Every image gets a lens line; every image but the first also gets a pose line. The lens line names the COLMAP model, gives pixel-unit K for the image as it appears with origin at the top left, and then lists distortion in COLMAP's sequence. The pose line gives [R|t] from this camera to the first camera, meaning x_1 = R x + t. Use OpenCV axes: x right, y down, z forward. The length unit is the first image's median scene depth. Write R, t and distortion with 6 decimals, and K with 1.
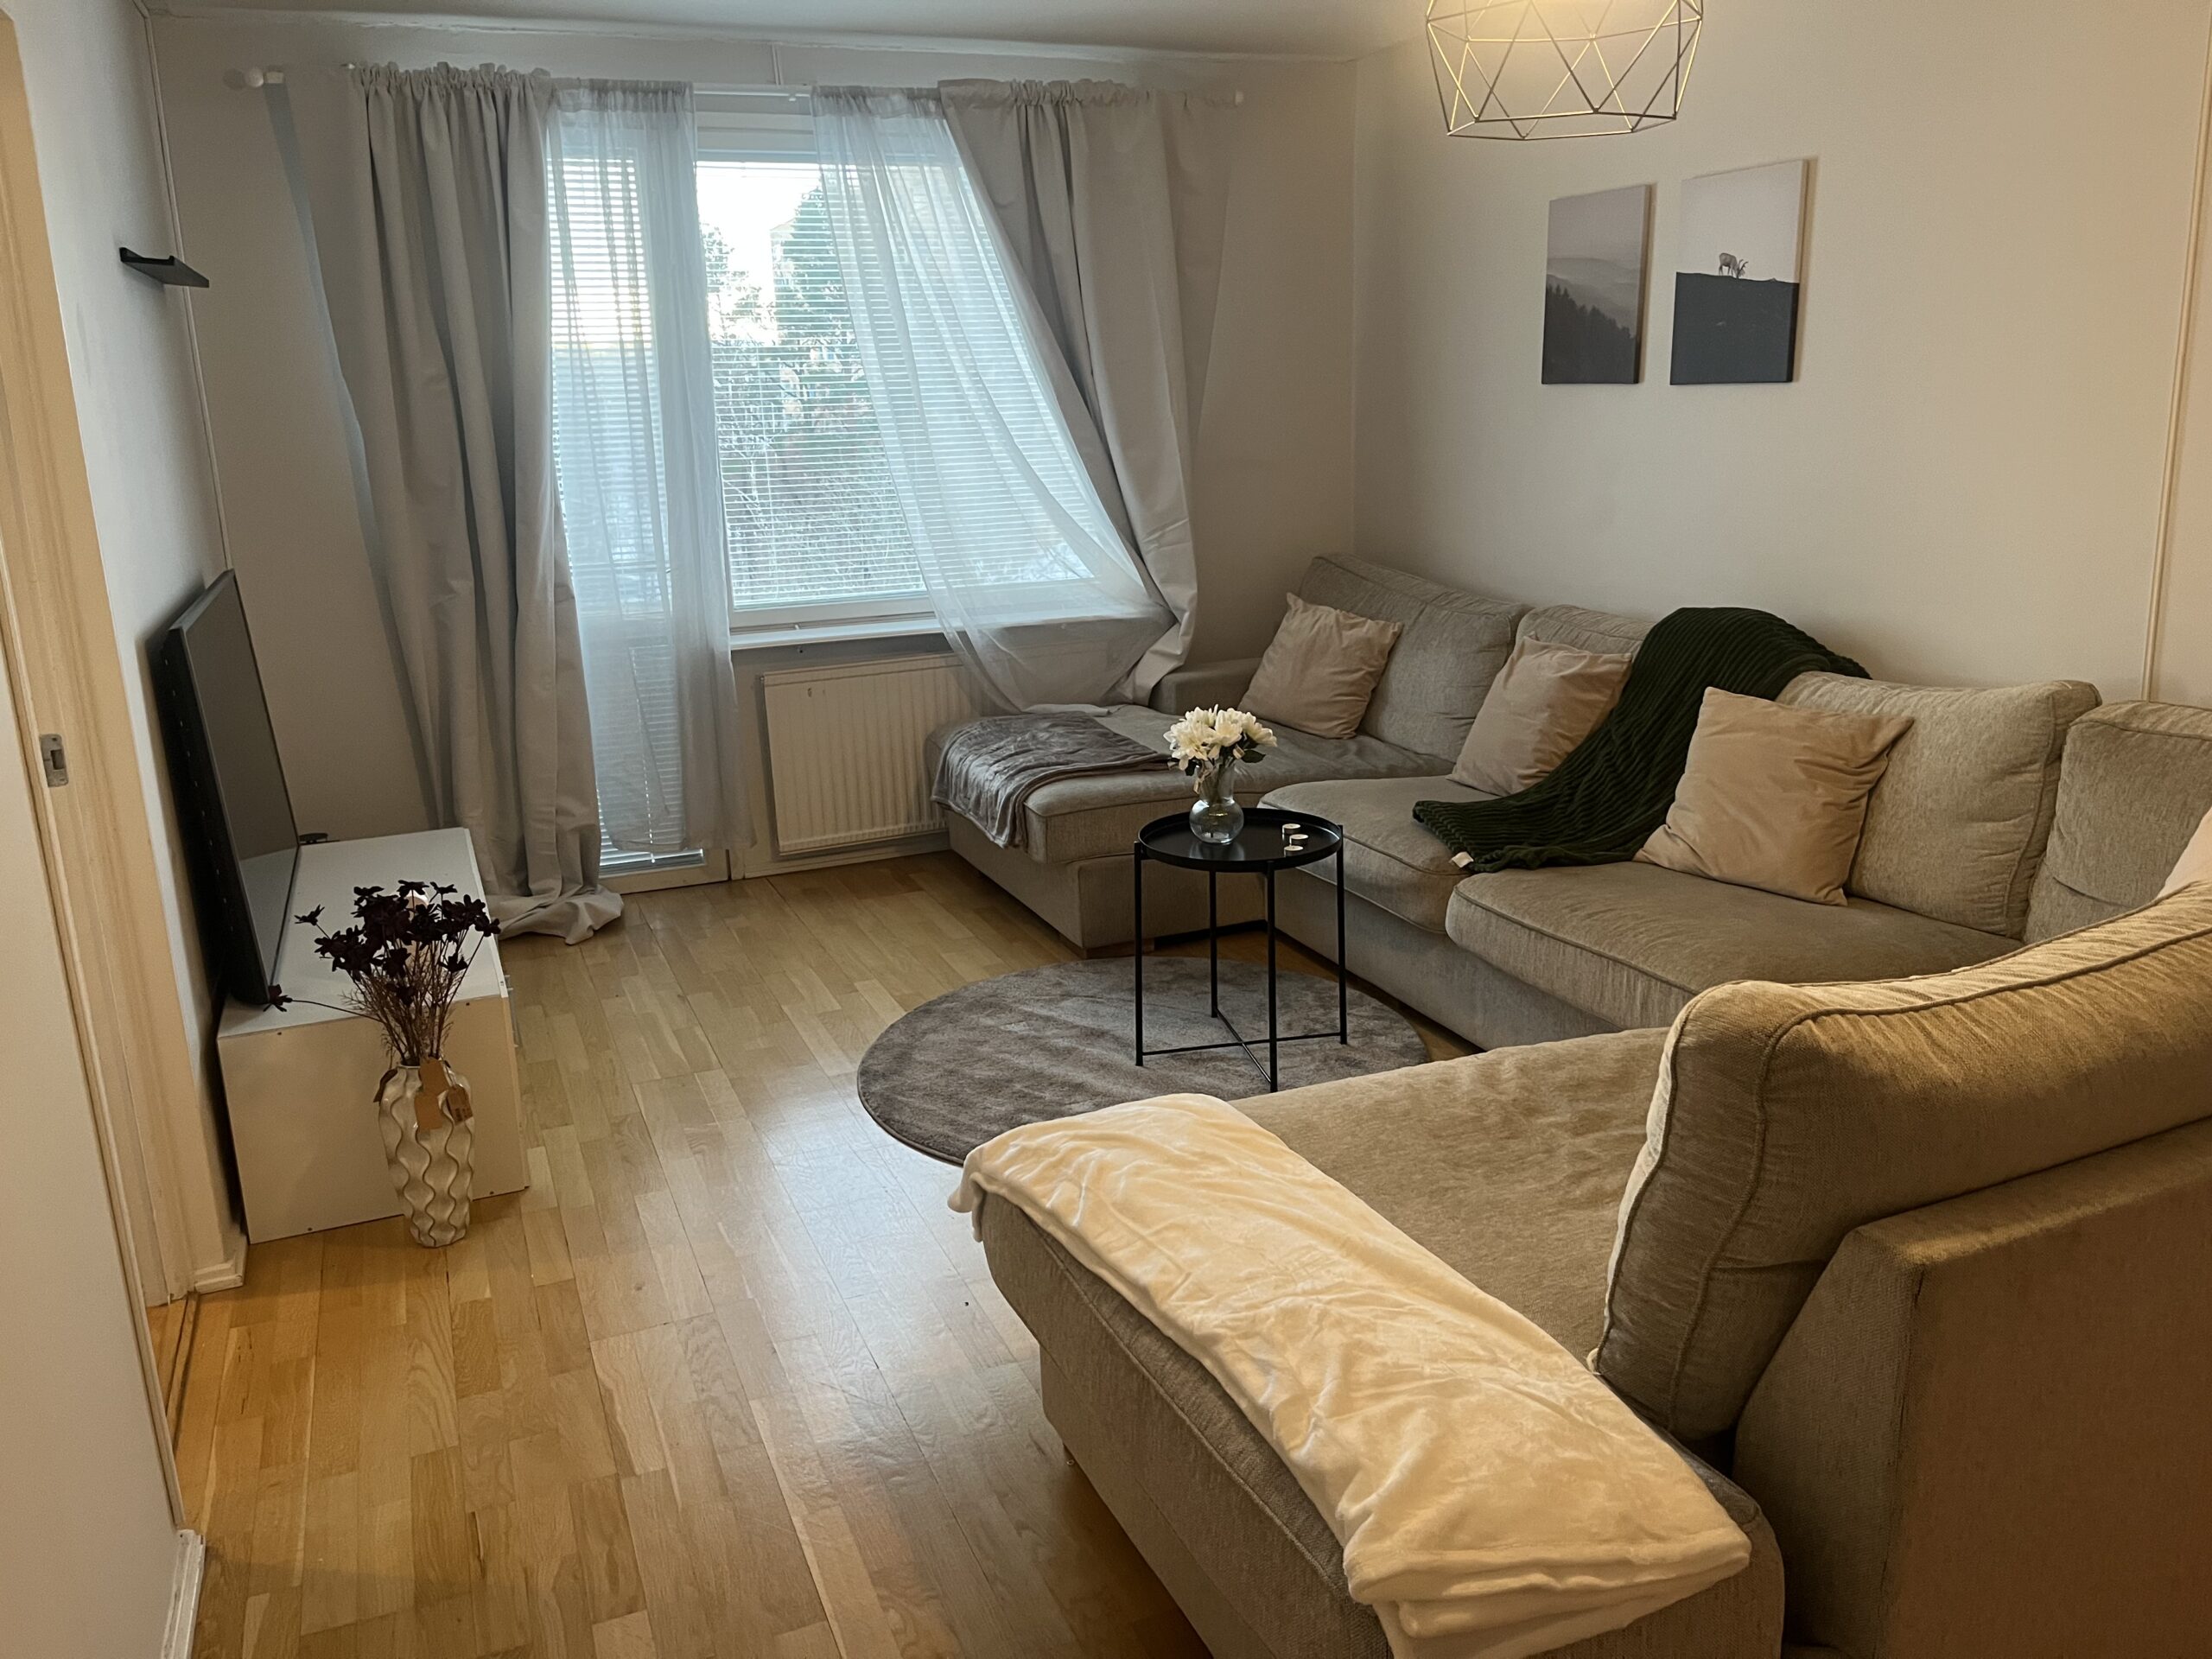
lens RADIAL K [[1669.7, 0, 1115.7], [0, 1669.7, 813.6], [0, 0, 1]] dist [0.074392, -0.104520]
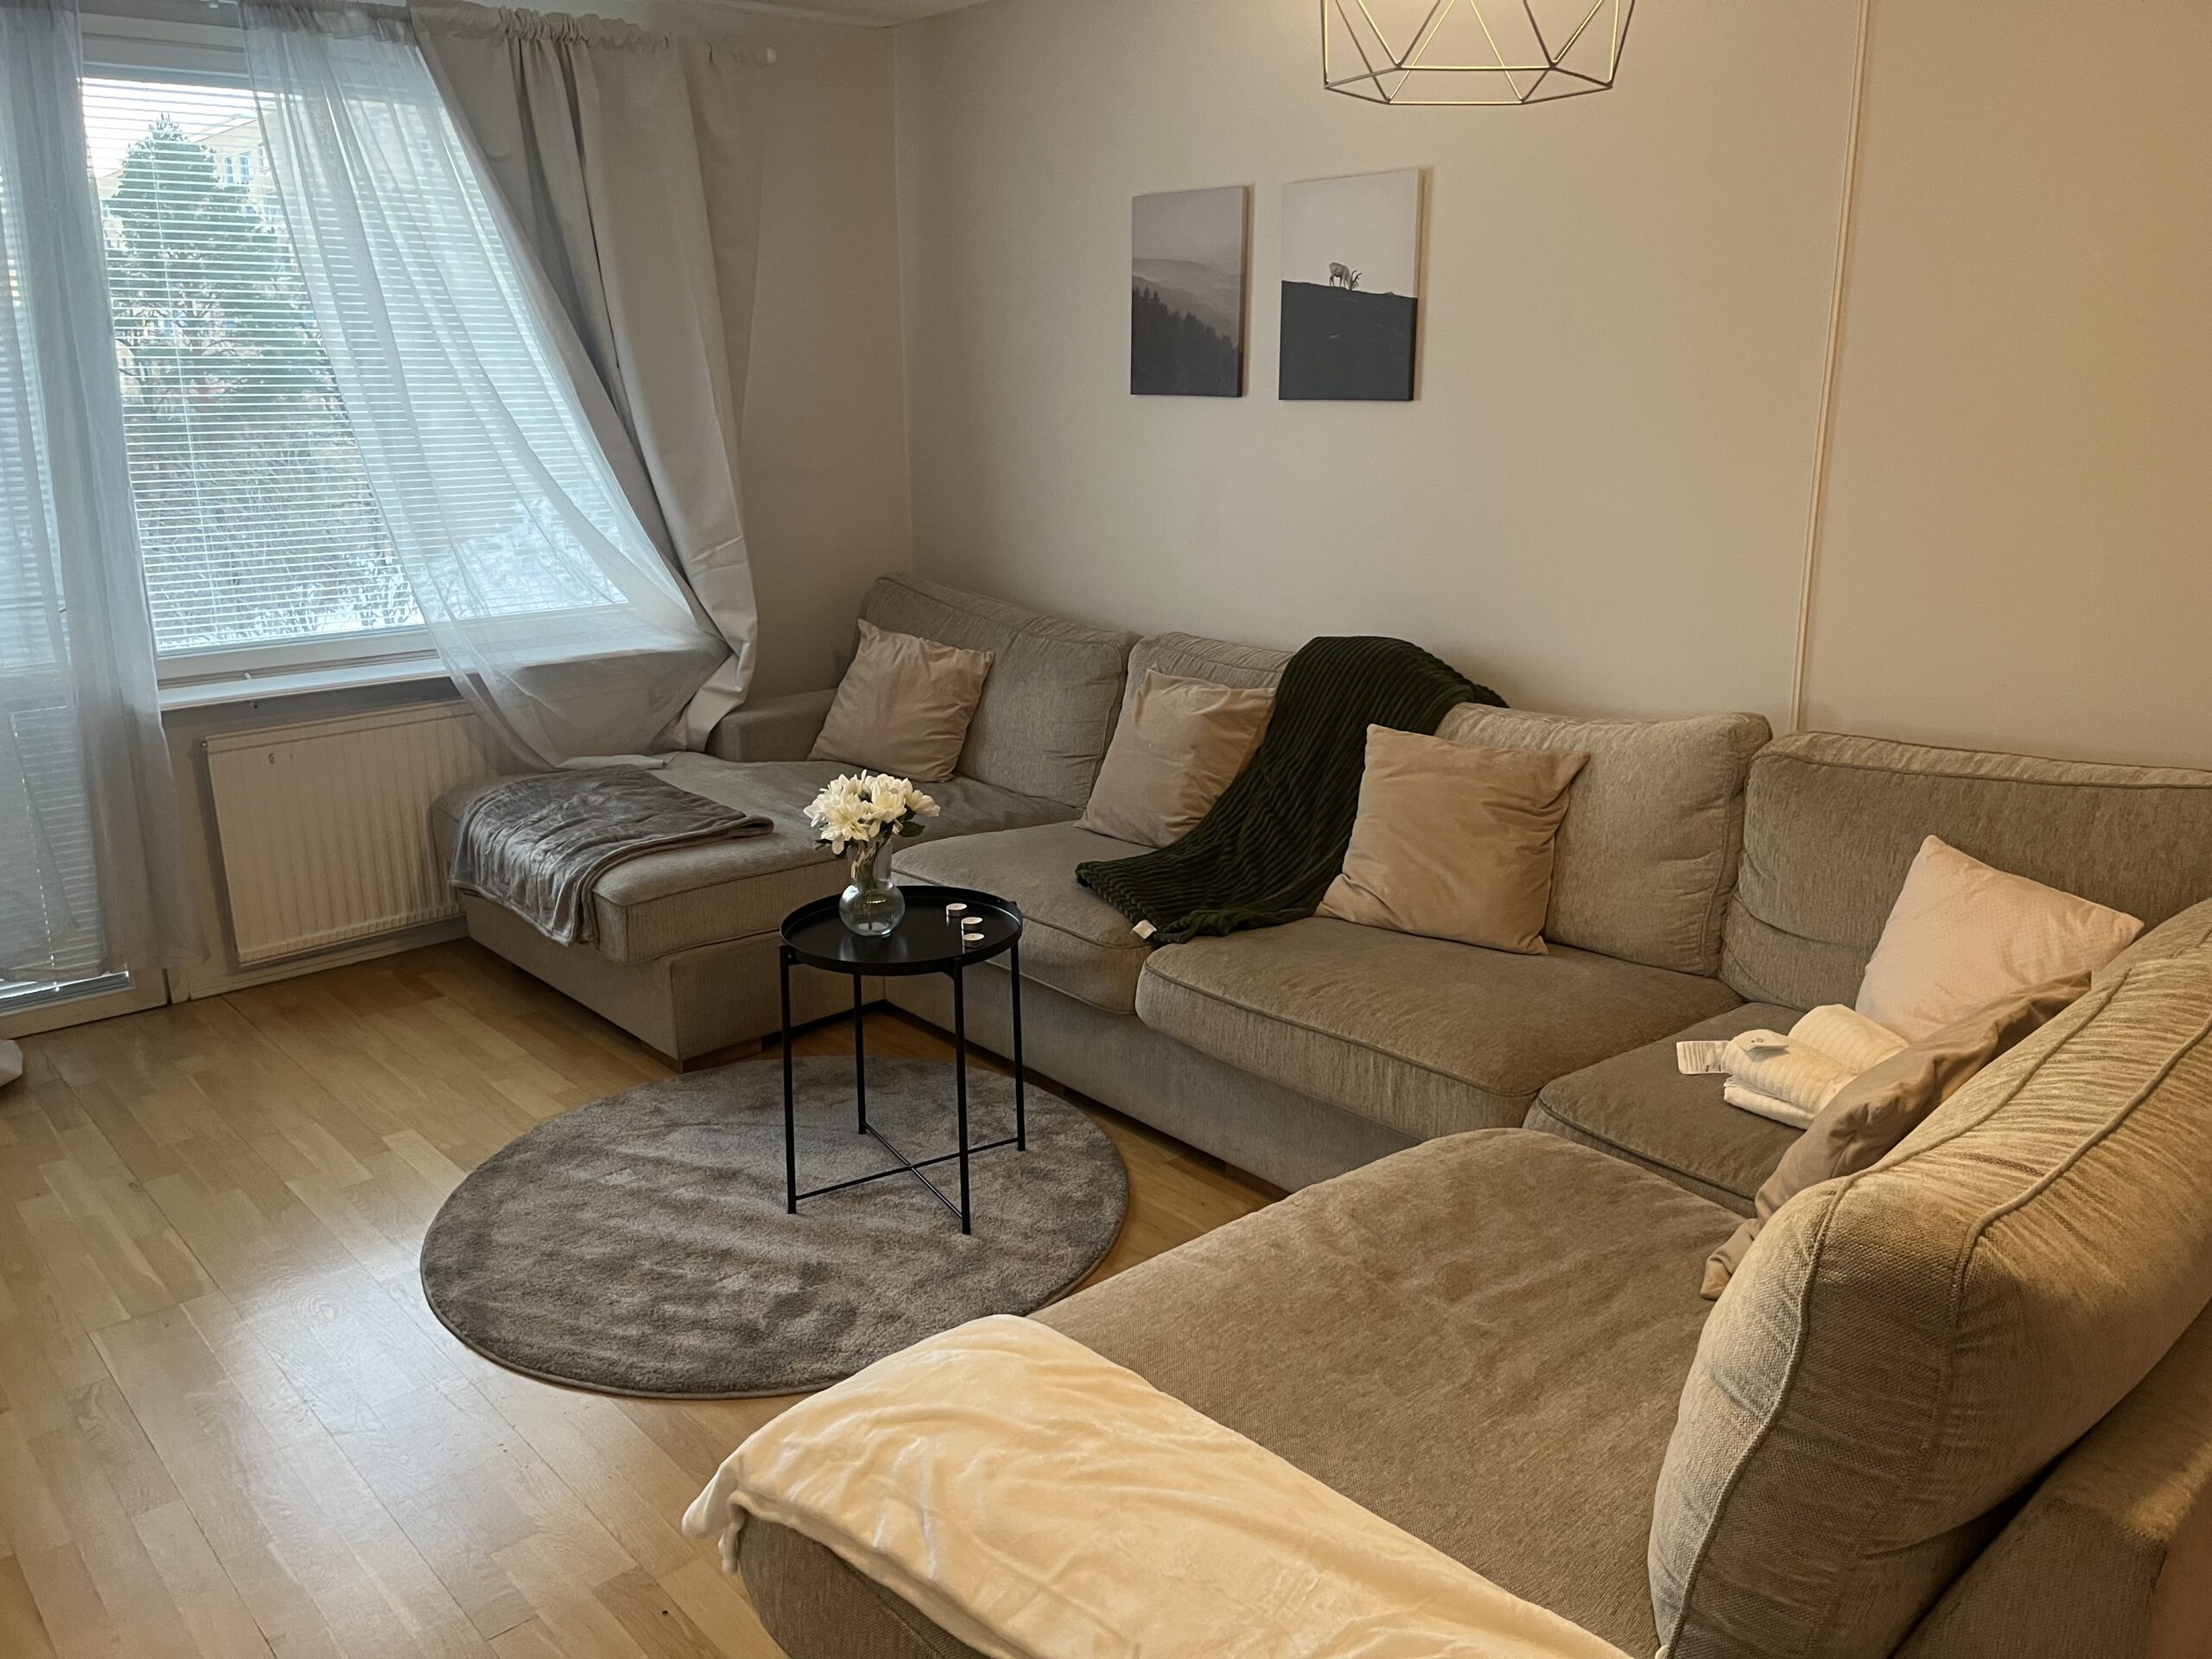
lens RADIAL K [[1669.7, 0, 1115.7], [0, 1669.7, 813.6], [0, 0, 1]] dist [0.074392, -0.104520]
pose [[0.944151, -0.057704, 0.324420, -0.086984], [0.056714, 0.998312, 0.012516, -0.043667], [-0.324595, 0.006582, 0.945830, 0.155760]]
